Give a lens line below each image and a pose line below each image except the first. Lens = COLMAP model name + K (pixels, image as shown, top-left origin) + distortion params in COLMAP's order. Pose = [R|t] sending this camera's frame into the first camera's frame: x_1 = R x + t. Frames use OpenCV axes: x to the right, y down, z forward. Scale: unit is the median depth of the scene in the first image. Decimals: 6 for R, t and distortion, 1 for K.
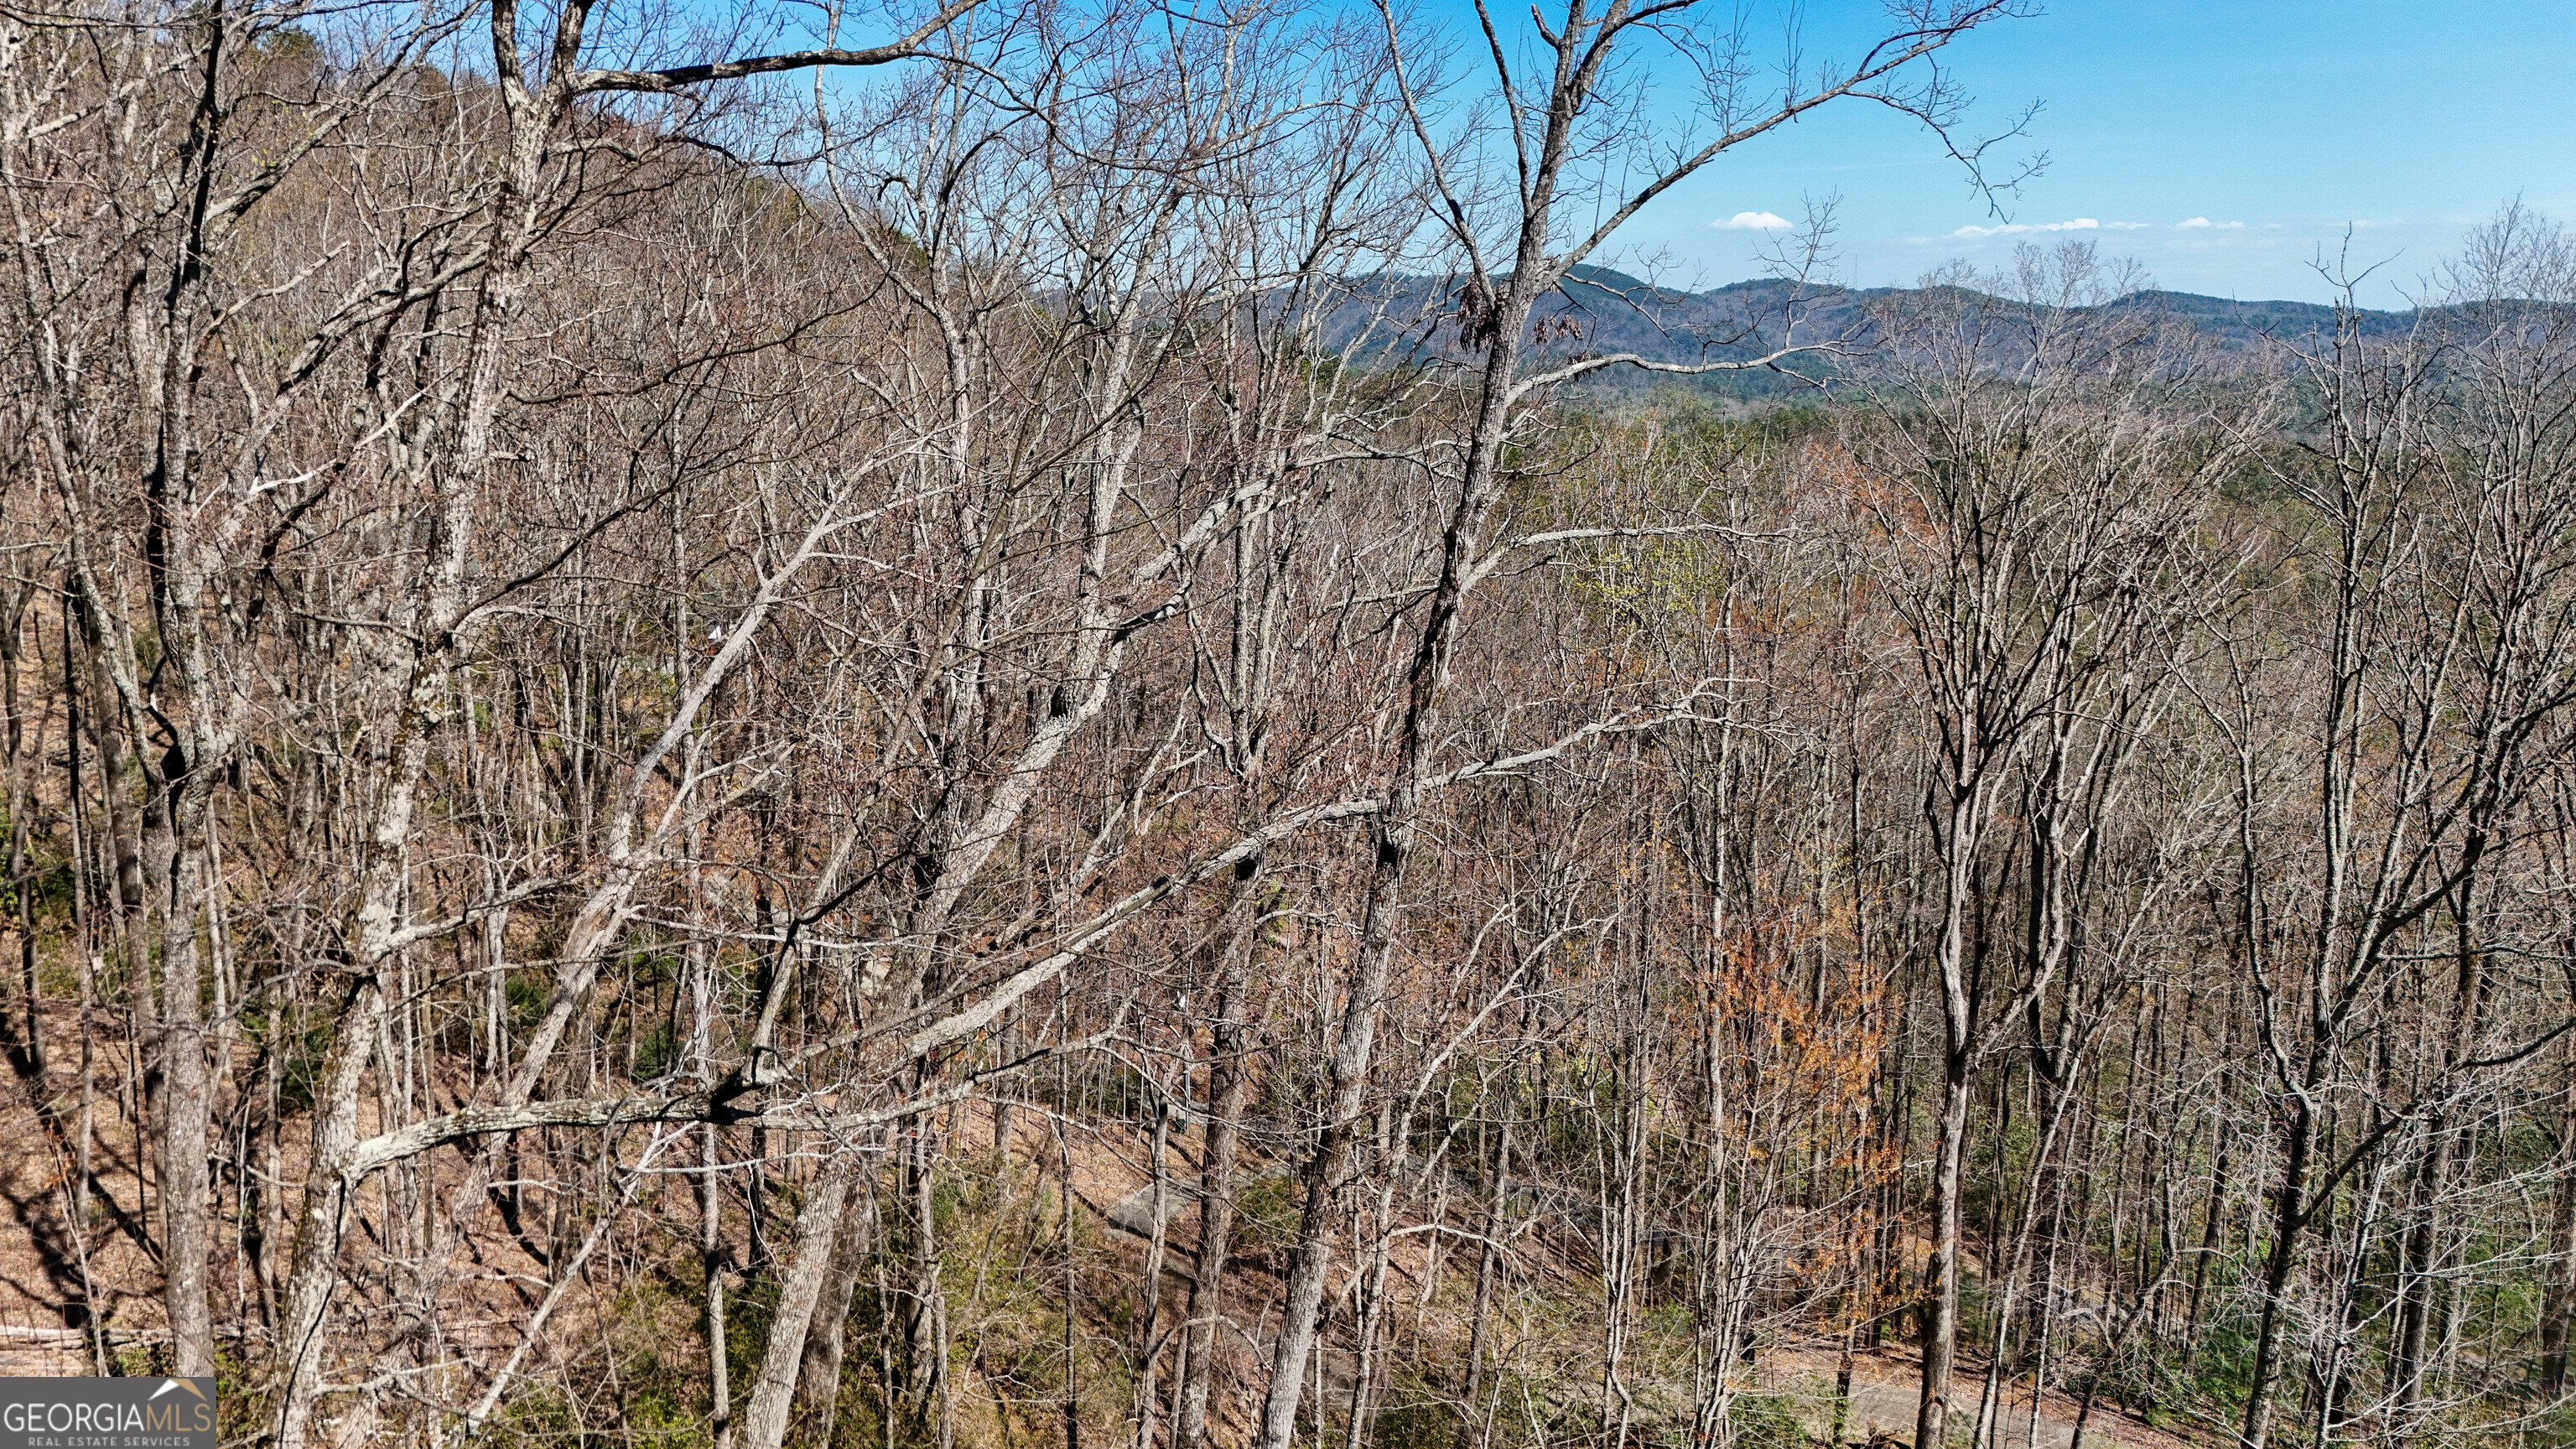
lens RADIAL K [[1882.1, 0, 1291.6], [0, 1882.1, 700.0], [0, 0, 1]] dist [0.068191, -0.068483]
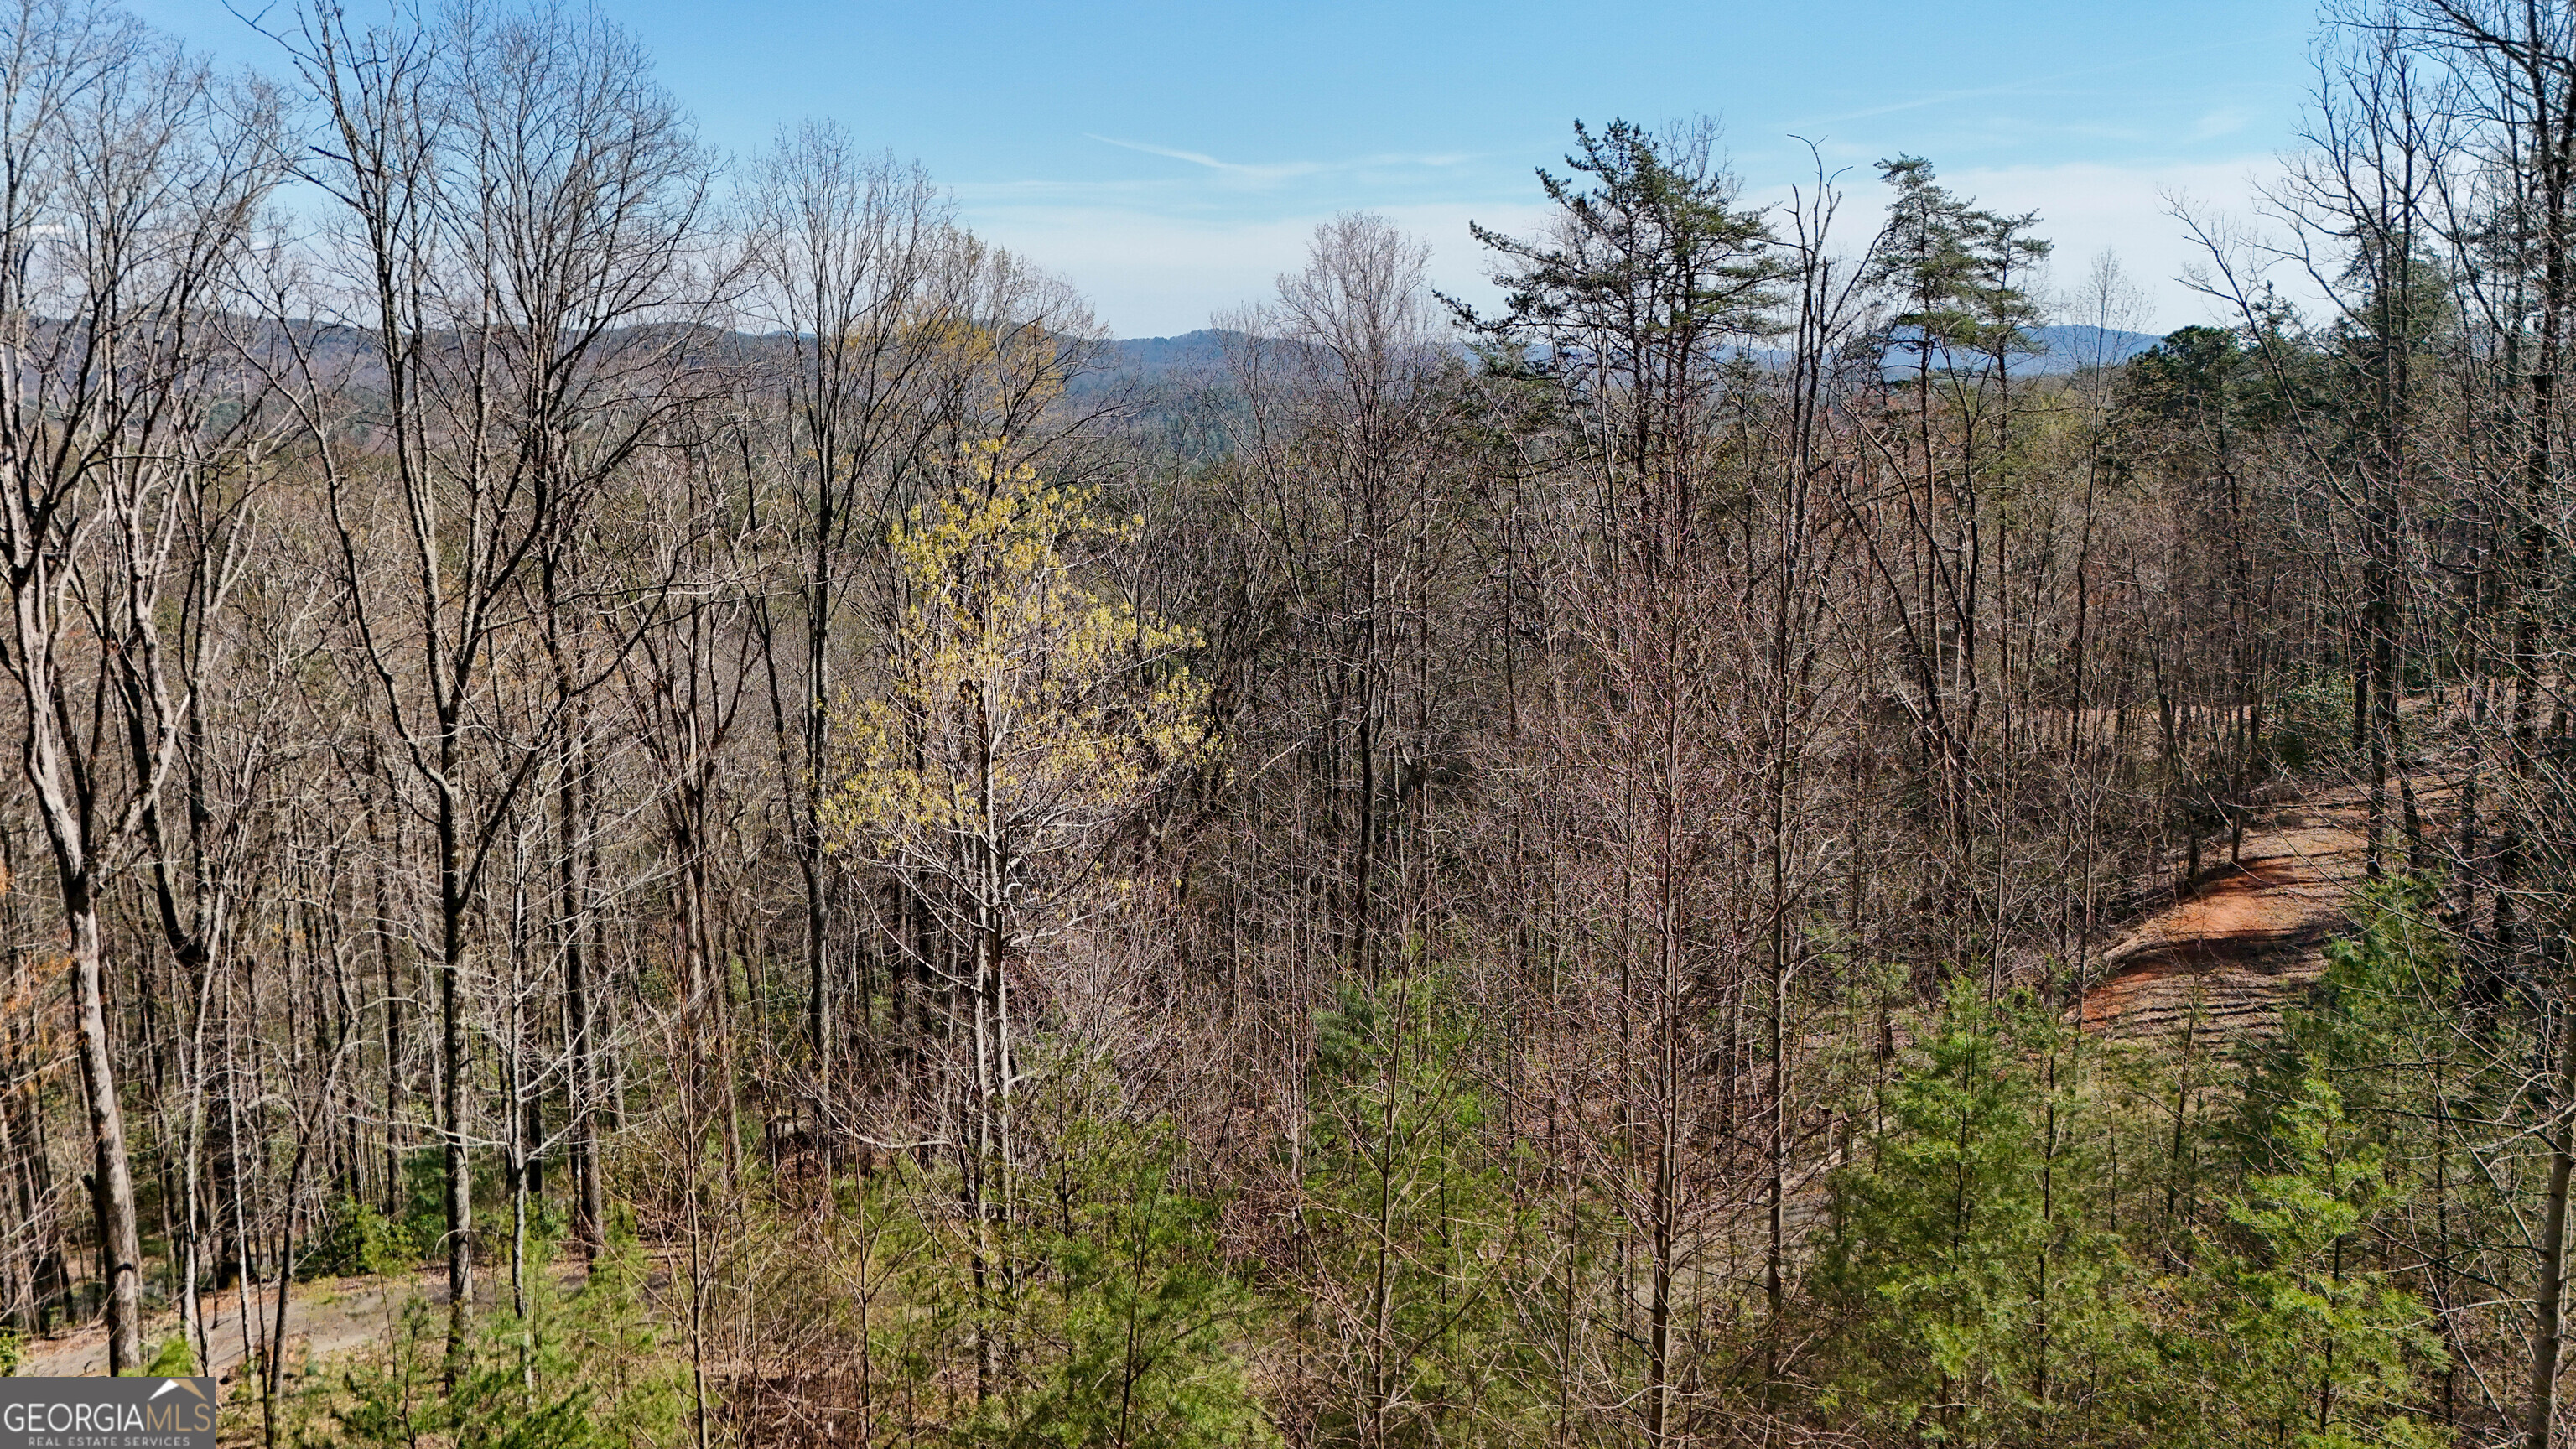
lens RADIAL K [[1882.1, 0, 1294.0], [0, 1882.1, 746.7], [0, 0, 1]] dist [0.068191, -0.068483]
pose [[0.589569, -0.158386, 0.792036, -0.015199], [0.149602, 0.985032, 0.085621, 0.138449], [-0.793743, 0.068011, 0.604440, -0.003746]]
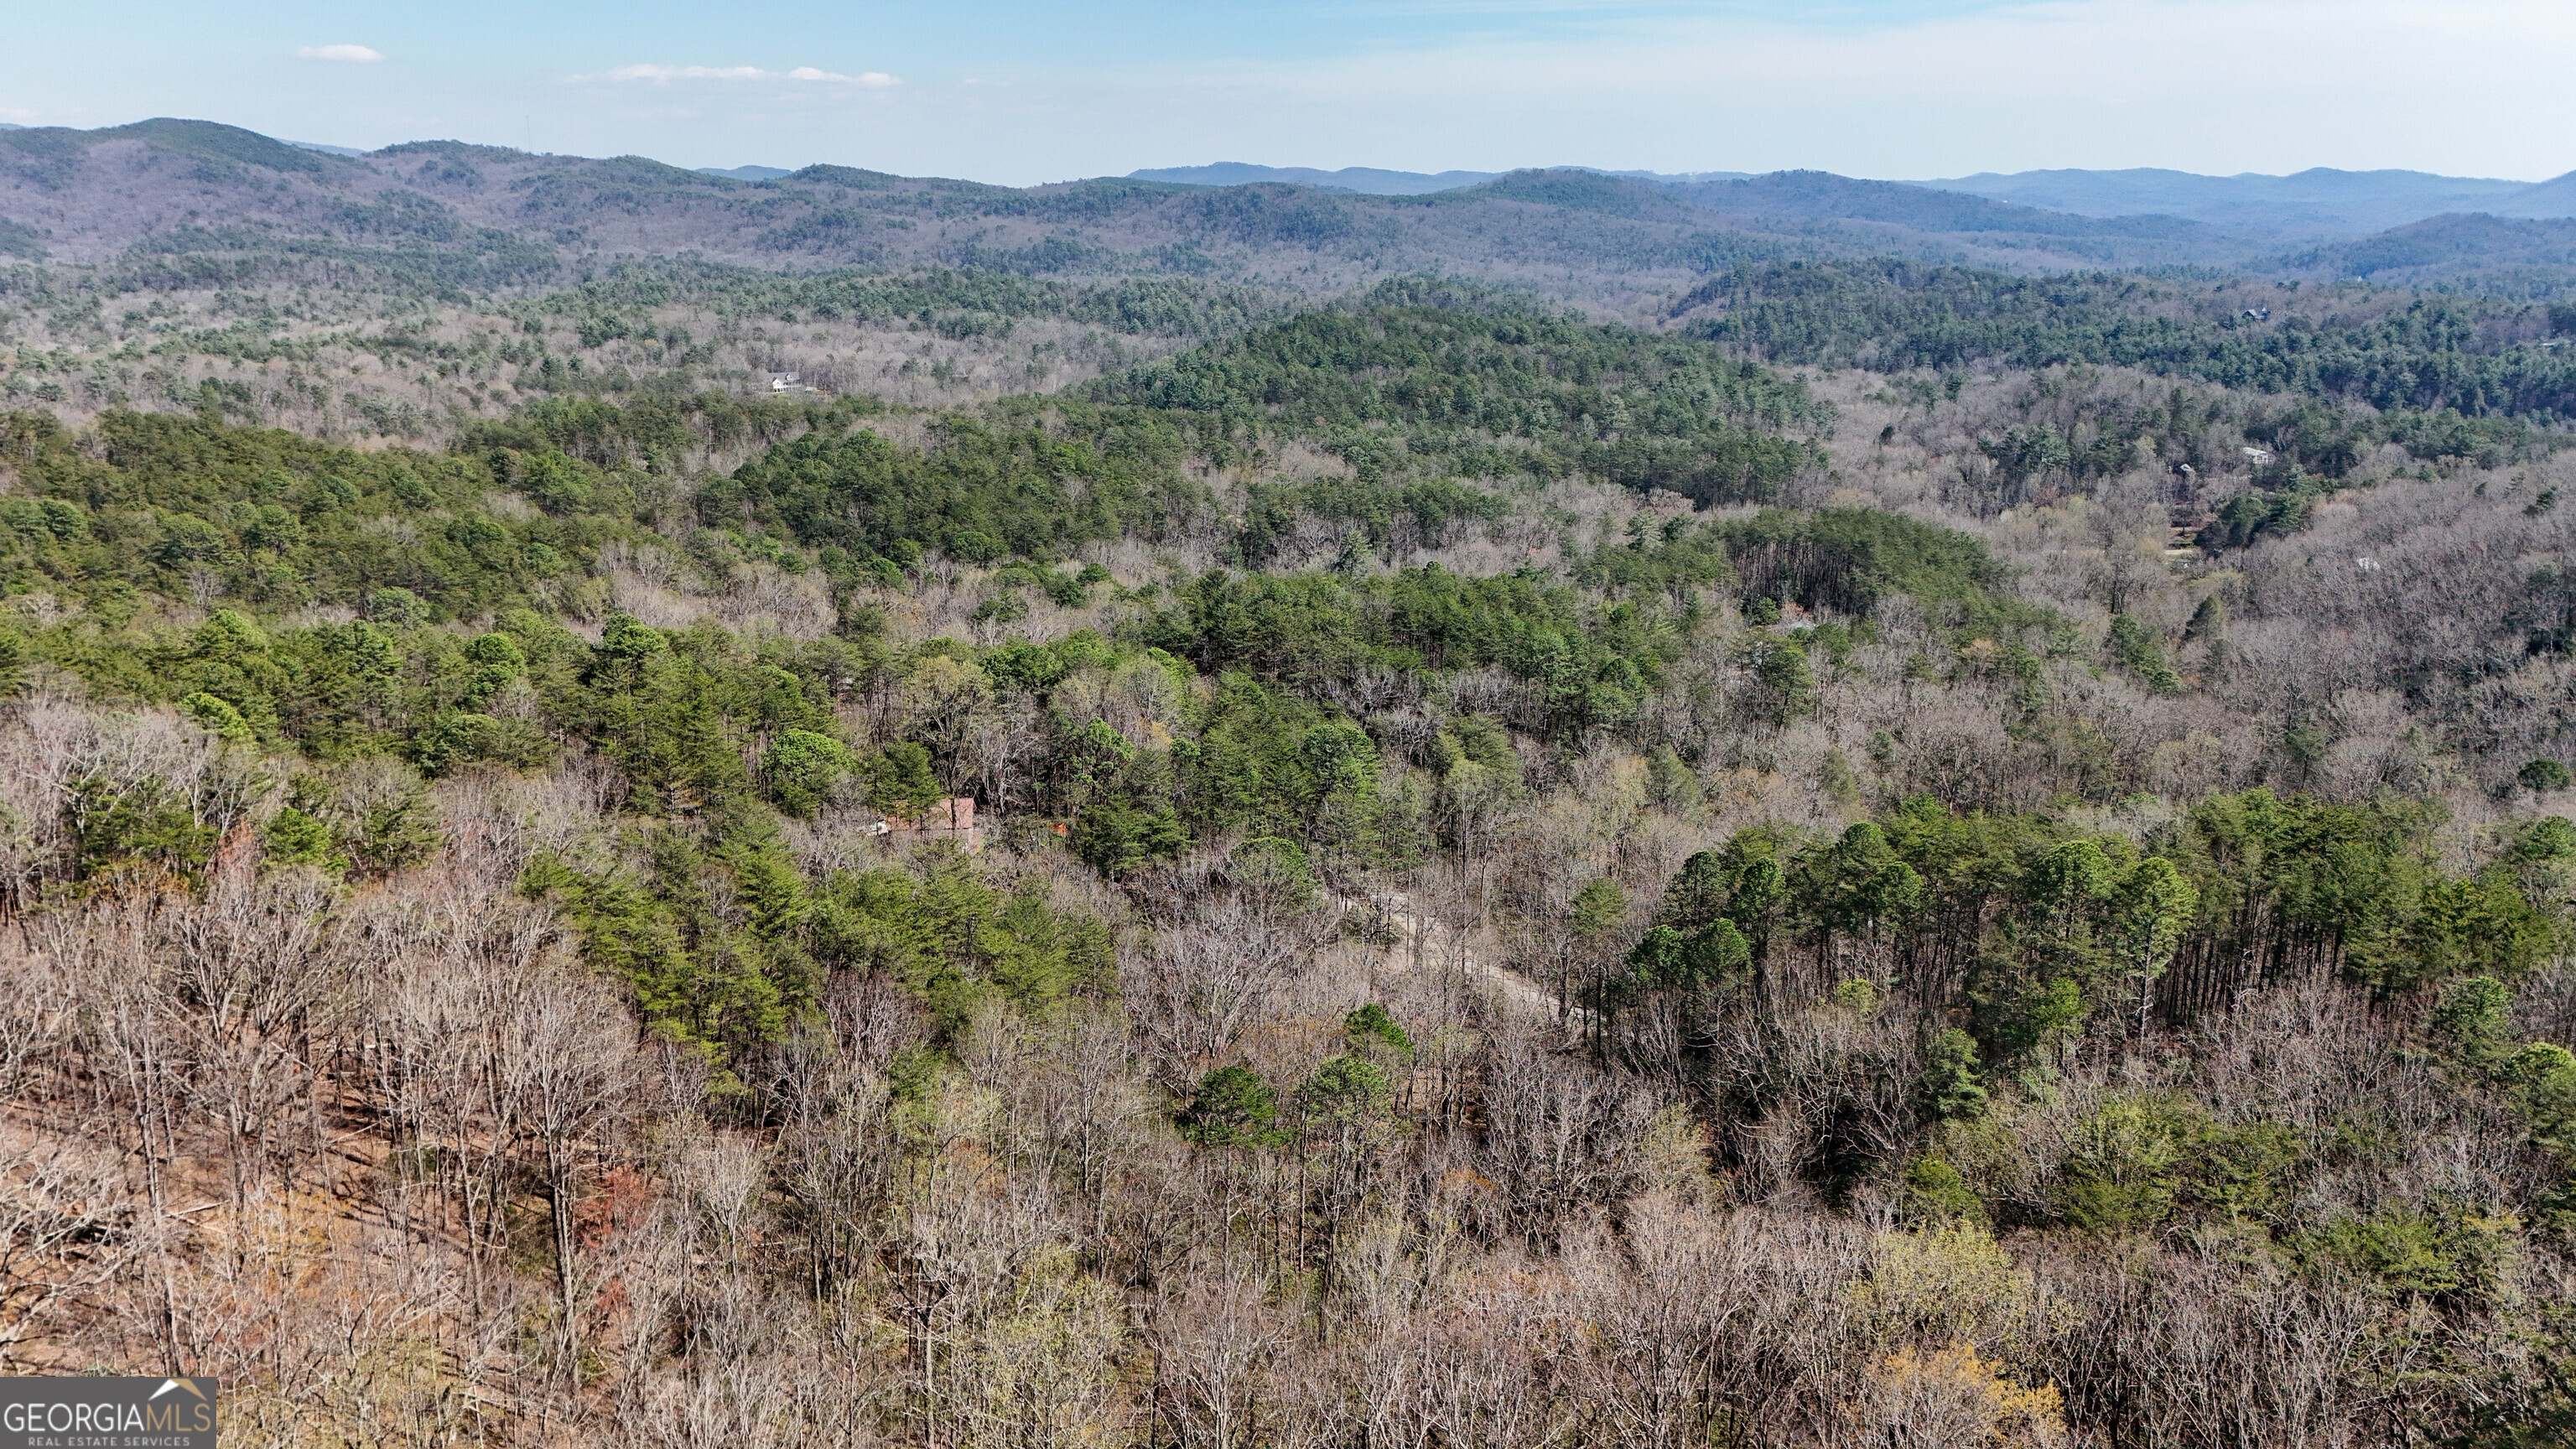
lens RADIAL K [[1882.1, 0, 1289.8], [0, 1882.1, 728.3], [0, 0, 1]] dist [0.068191, -0.068483]
pose [[0.794446, -0.167436, 0.583799, -0.506597], [0.112681, 0.985193, 0.129220, -1.014469], [-0.596790, -0.036875, 0.801549, -0.065921]]
